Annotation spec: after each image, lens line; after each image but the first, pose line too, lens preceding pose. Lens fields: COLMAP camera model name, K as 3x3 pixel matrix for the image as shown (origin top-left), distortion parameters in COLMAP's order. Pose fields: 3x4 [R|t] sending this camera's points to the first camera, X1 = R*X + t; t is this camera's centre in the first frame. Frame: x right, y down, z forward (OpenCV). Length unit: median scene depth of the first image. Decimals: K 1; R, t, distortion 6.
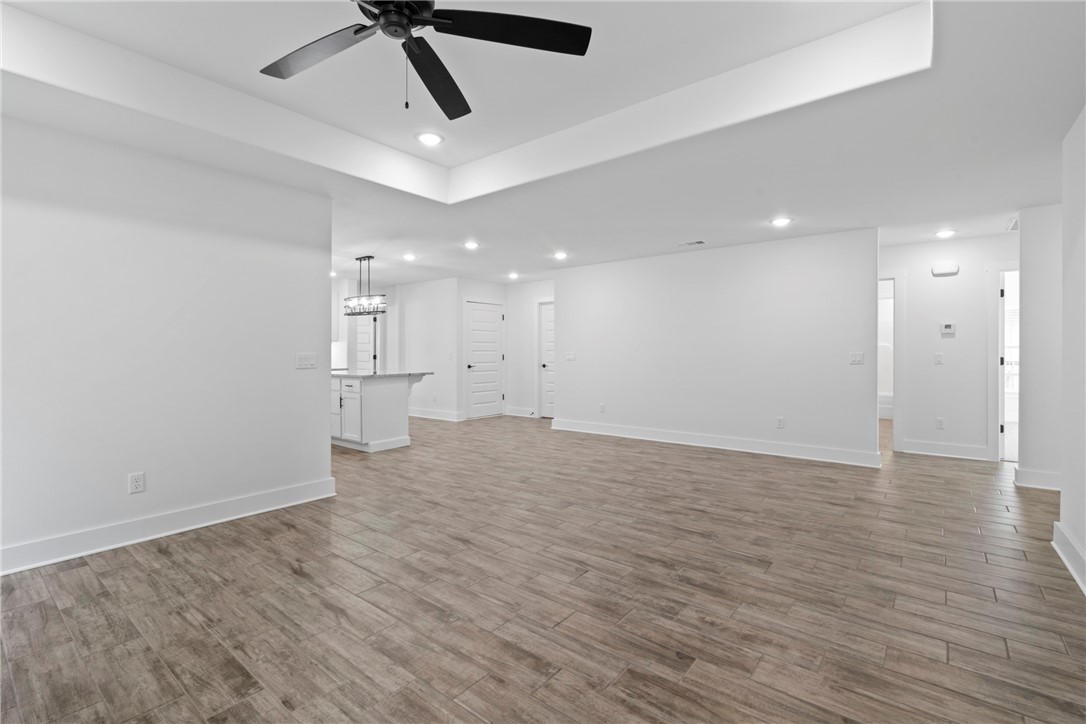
lens RADIAL K [[498.5, 0, 539.8], [0, 498.5, 355.0], [0, 0, 1]] dist [-0.001018, -0.001086]
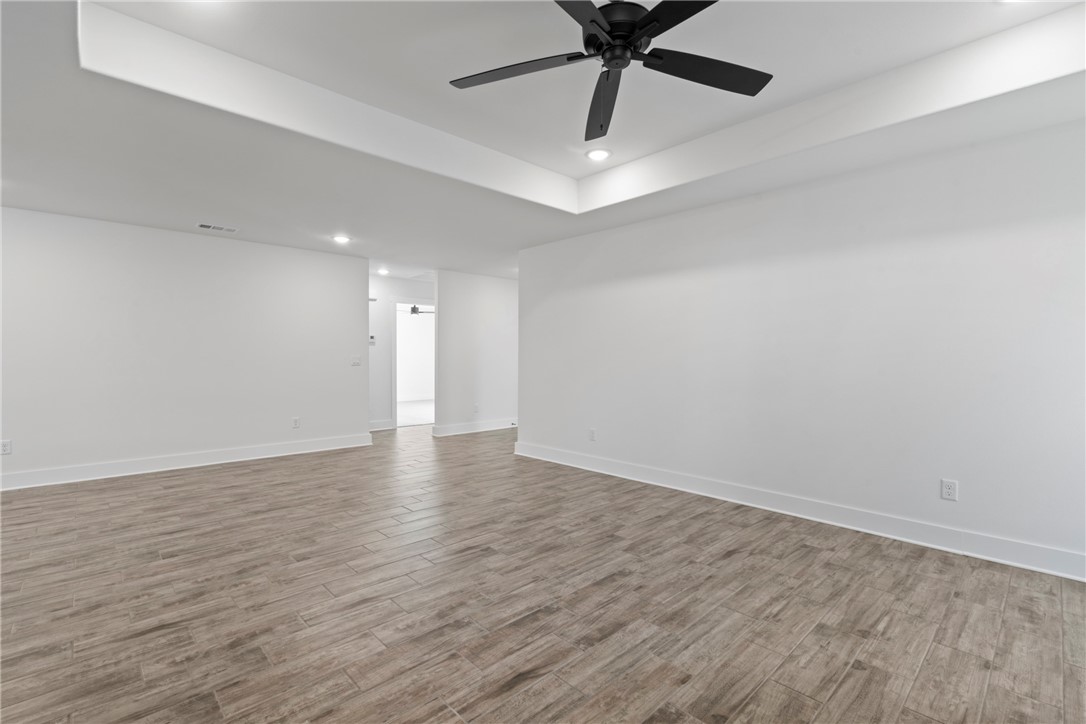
lens RADIAL K [[498.5, 0, 540.1], [0, 498.5, 365.8], [0, 0, 1]] dist [-0.001018, -0.001086]
pose [[0.115072, -0.015372, 0.993238, -1.047296], [-0.000394, 0.999879, 0.015521, -0.000308], [-0.993357, -0.002177, 0.115052, 0.774018]]
